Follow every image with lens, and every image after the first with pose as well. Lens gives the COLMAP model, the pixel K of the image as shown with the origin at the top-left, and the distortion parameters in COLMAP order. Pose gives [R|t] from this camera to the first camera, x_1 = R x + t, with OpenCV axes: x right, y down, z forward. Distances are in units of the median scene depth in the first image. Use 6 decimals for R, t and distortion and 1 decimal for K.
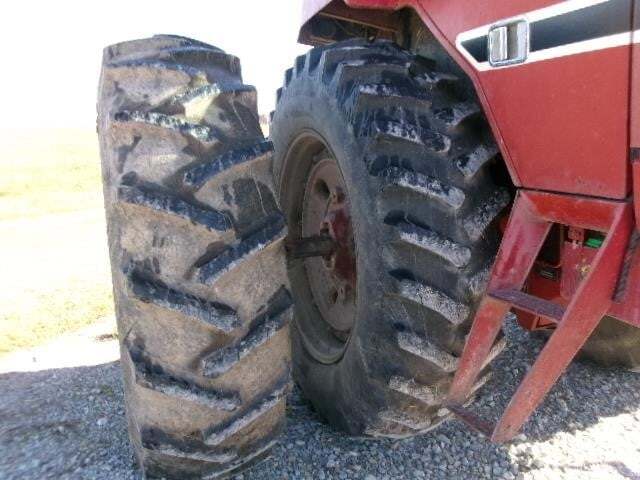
lens RADIAL K [[527.3, 0, 319.5], [0, 527.3, 239.2], [0, 0, 1]] dist [-0.006869, 0.013948]
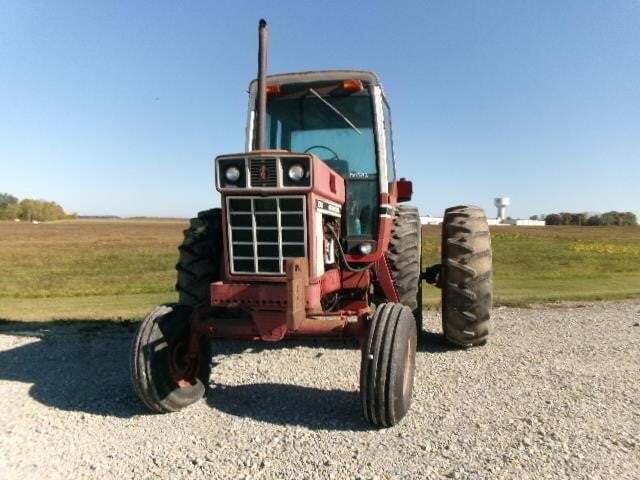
lens RADIAL K [[527.3, 0, 325.4], [0, 527.3, 242.0], [0, 0, 1]] dist [-0.006869, 0.013948]
pose [[0.843908, 0.021040, -0.536075, 3.077303], [-0.119096, 0.981646, -0.148956, 0.387150], [0.523102, 0.189550, 0.830924, -2.112150]]
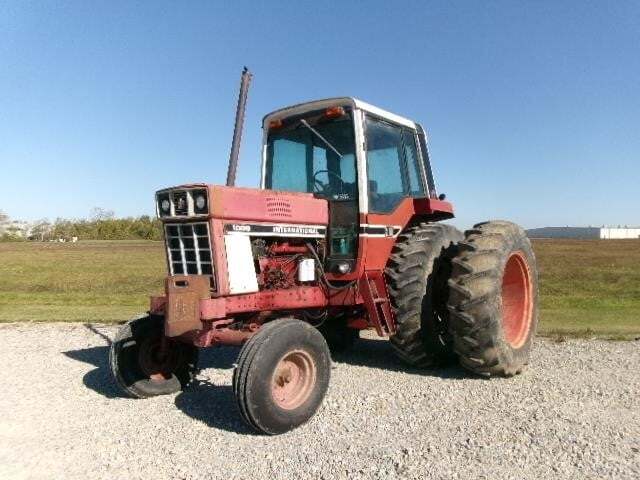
lens RADIAL K [[527.3, 0, 324.1], [0, 527.3, 241.8], [0, 0, 1]] dist [-0.006869, 0.013948]
pose [[0.506532, -0.004968, -0.862207, 4.527700], [-0.174853, 0.978613, -0.108362, 0.109770], [0.844305, 0.205649, 0.494830, -0.948344]]
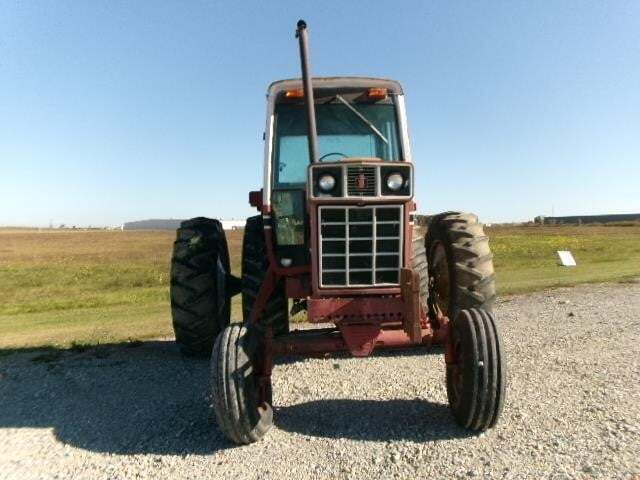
lens RADIAL K [[527.3, 0, 324.4], [0, 527.3, 241.5], [0, 0, 1]] dist [-0.006869, 0.013948]
pose [[0.951335, -0.006914, -0.308081, 2.015884], [-0.051130, 0.982349, -0.179934, 0.441334], [0.303887, 0.186930, 0.934189, -2.520199]]
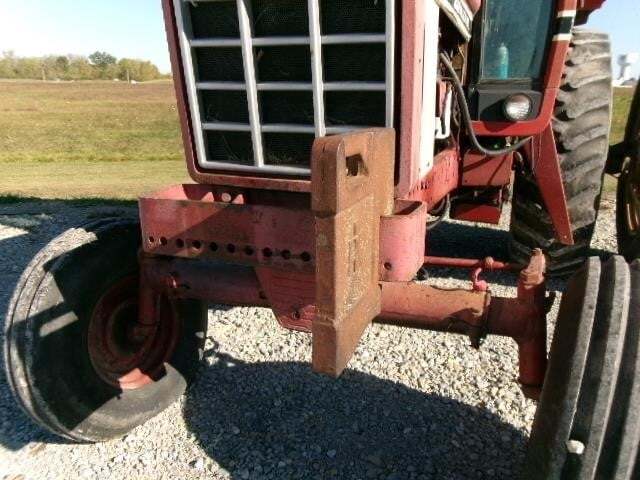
lens RADIAL K [[527.3, 0, 323.3], [0, 527.3, 243.6], [0, 0, 1]] dist [-0.006869, 0.013948]
pose [[0.738481, 0.199505, -0.644084, 2.118477], [-0.152324, 0.979892, 0.128872, 0.175245], [0.656844, 0.002940, 0.754021, -0.708116]]
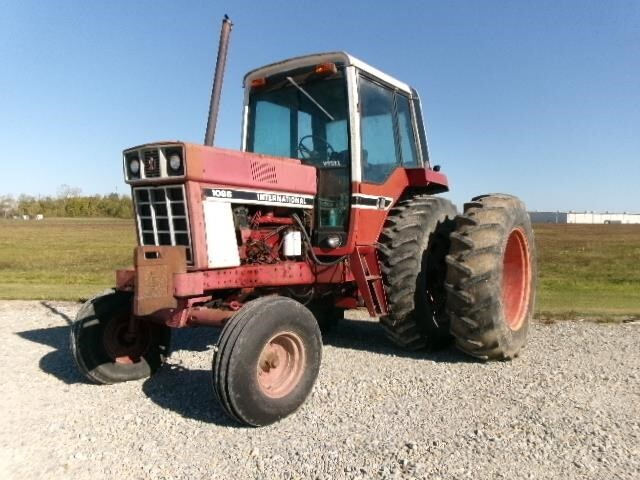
lens RADIAL K [[527.3, 0, 324.7], [0, 527.3, 242.3], [0, 0, 1]] dist [-0.006869, 0.013948]
pose [[0.551475, 0.032703, -0.833550, 4.175971], [-0.182885, 0.979662, -0.082561, 0.156439], [0.813897, 0.197974, 0.546239, -0.846096]]
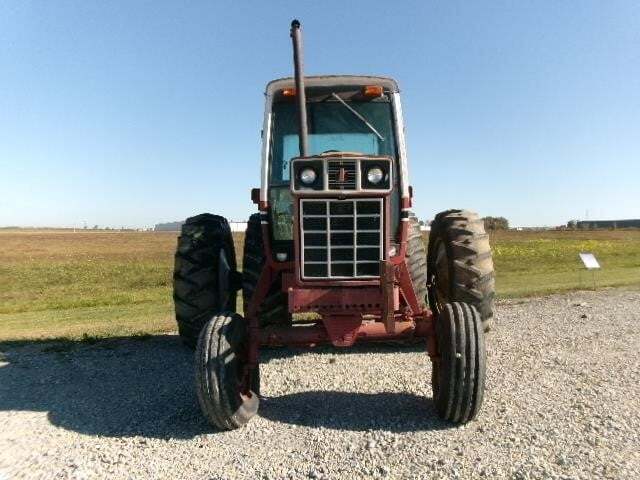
lens RADIAL K [[527.3, 0, 326.4], [0, 527.3, 240.8], [0, 0, 1]] dist [-0.006869, 0.013948]
pose [[0.934675, -0.001672, -0.355501, 2.255788], [-0.068067, 0.980647, -0.183573, 0.490504], [0.348927, 0.195779, 0.916472, -2.493566]]
